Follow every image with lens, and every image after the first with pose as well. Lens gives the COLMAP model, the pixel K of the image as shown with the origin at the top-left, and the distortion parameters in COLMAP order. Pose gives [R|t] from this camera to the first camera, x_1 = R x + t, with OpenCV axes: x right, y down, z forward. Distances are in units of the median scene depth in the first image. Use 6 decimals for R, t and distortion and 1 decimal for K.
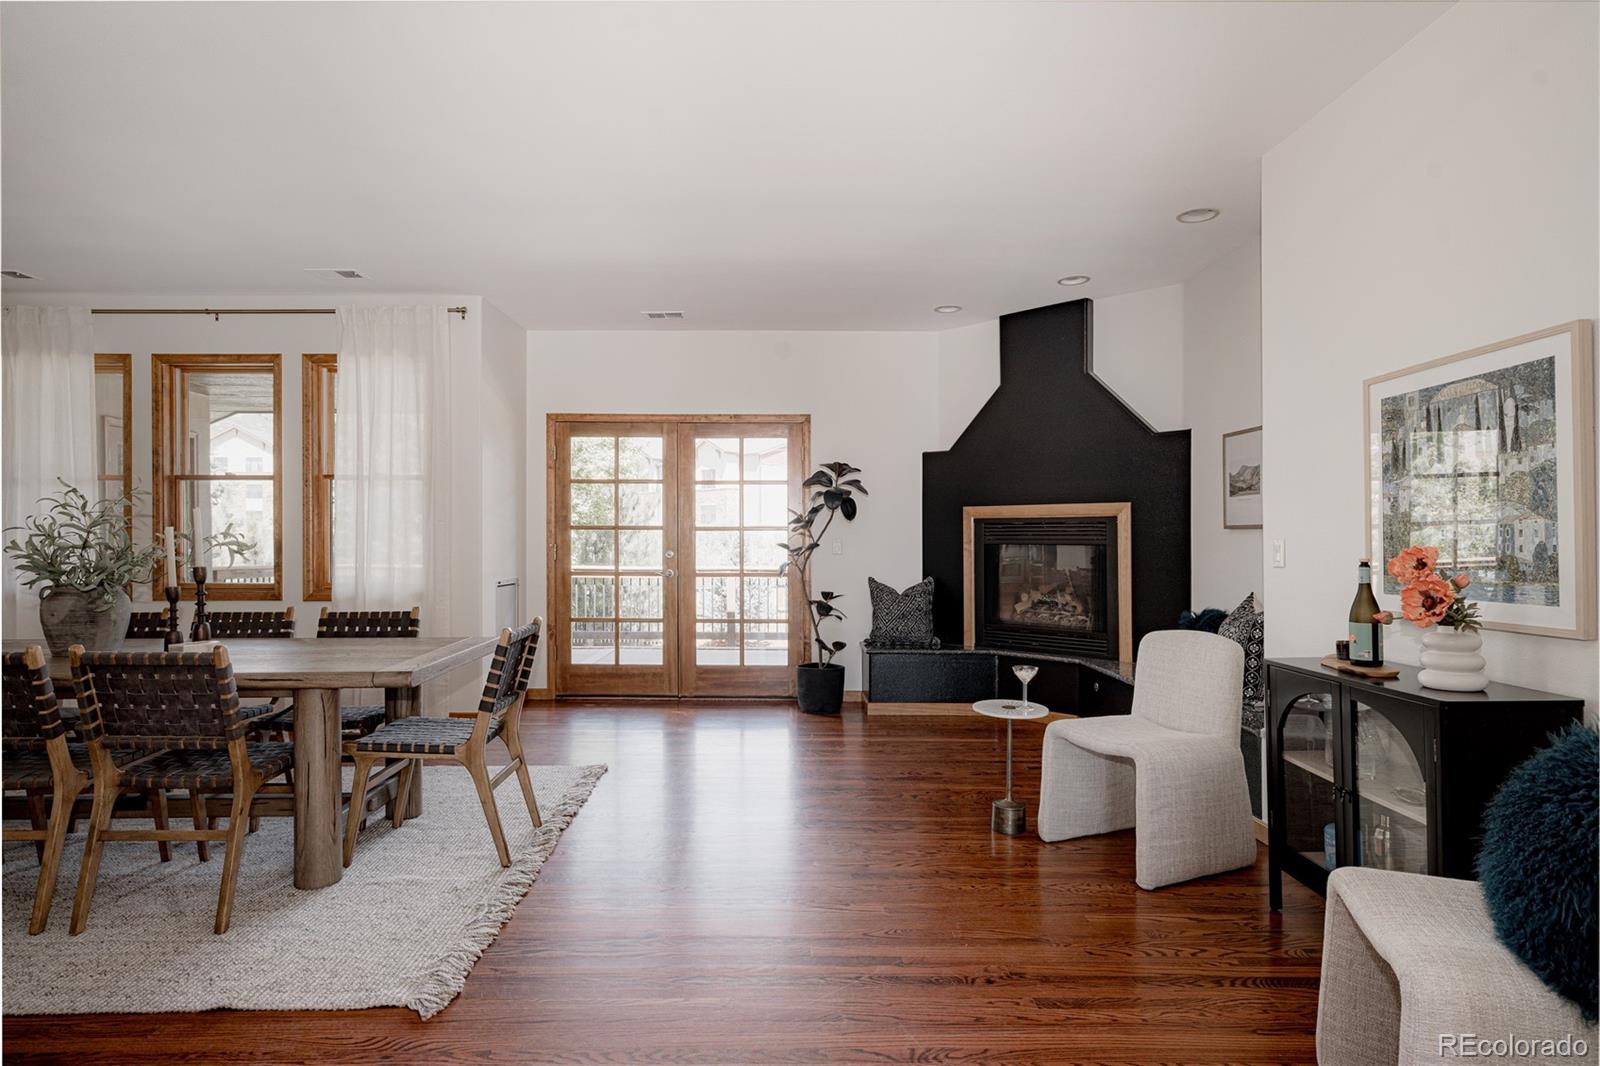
lens RADIAL K [[862.4, 0, 800.0], [0, 862.4, 533.0], [0, 0, 1]] dist [0.000044, -0.000035]
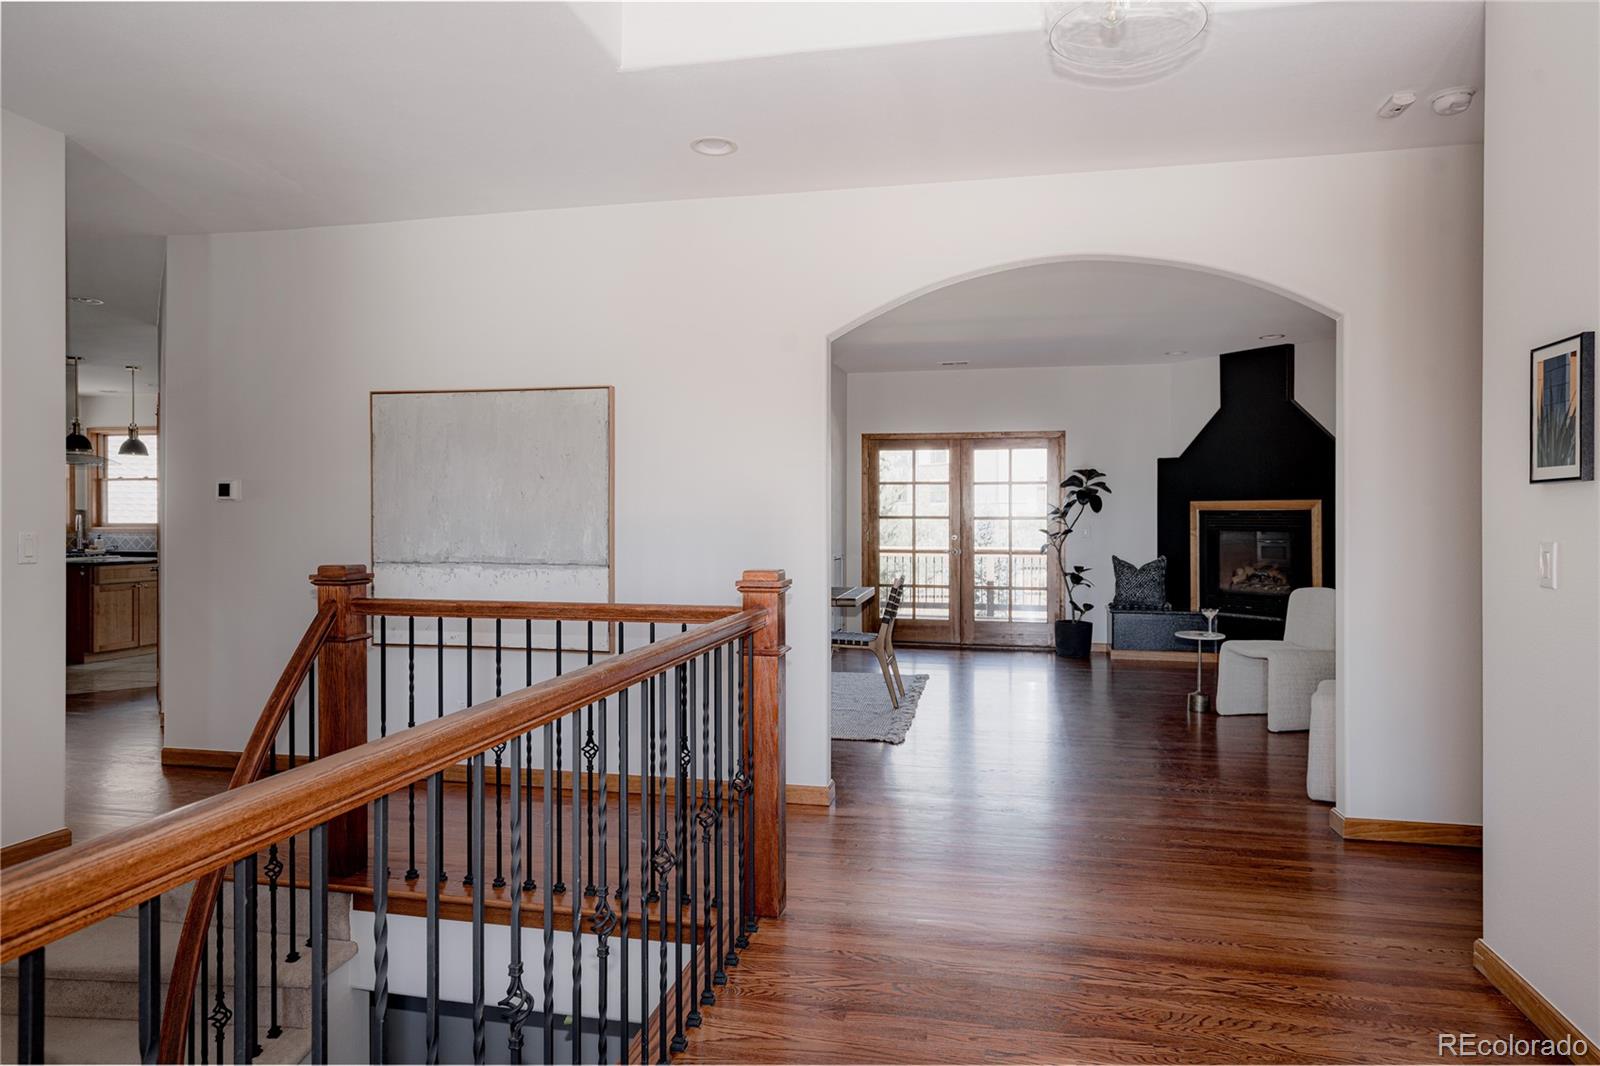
lens RADIAL K [[1006.7, 0, 742.2], [0, 1006.7, 531.3], [0, 0, 1]] dist [0.003579, 0.002899]
pose [[0.959519, 0.001558, -0.281640, -0.029256], [0.004175, 0.999796, 0.019754, -0.018366], [0.281613, -0.020130, 0.959317, -0.634508]]
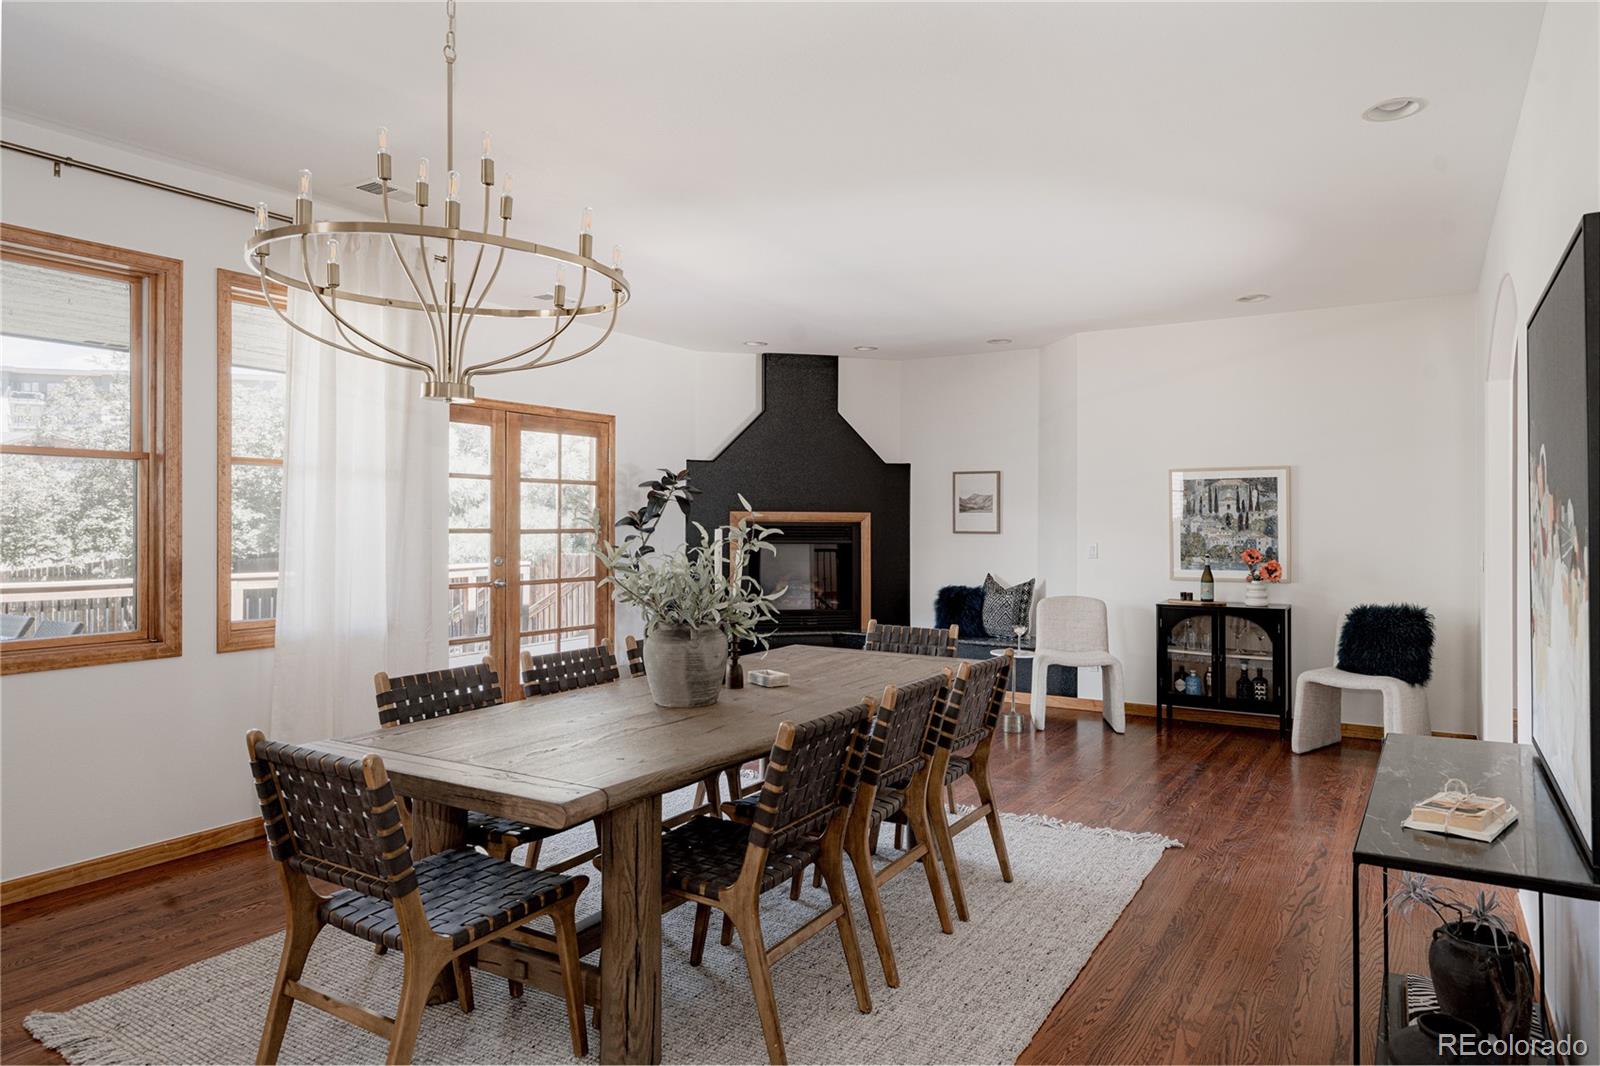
lens RADIAL K [[1006.7, 0, 742.2], [0, 1006.7, 531.3], [0, 0, 1]] dist [0.003579, 0.002899]
pose [[0.543393, -0.011815, 0.839395, -0.926052], [-0.009536, 0.999750, 0.020245, -0.030278], [-0.839424, -0.019005, 0.543144, 0.247240]]
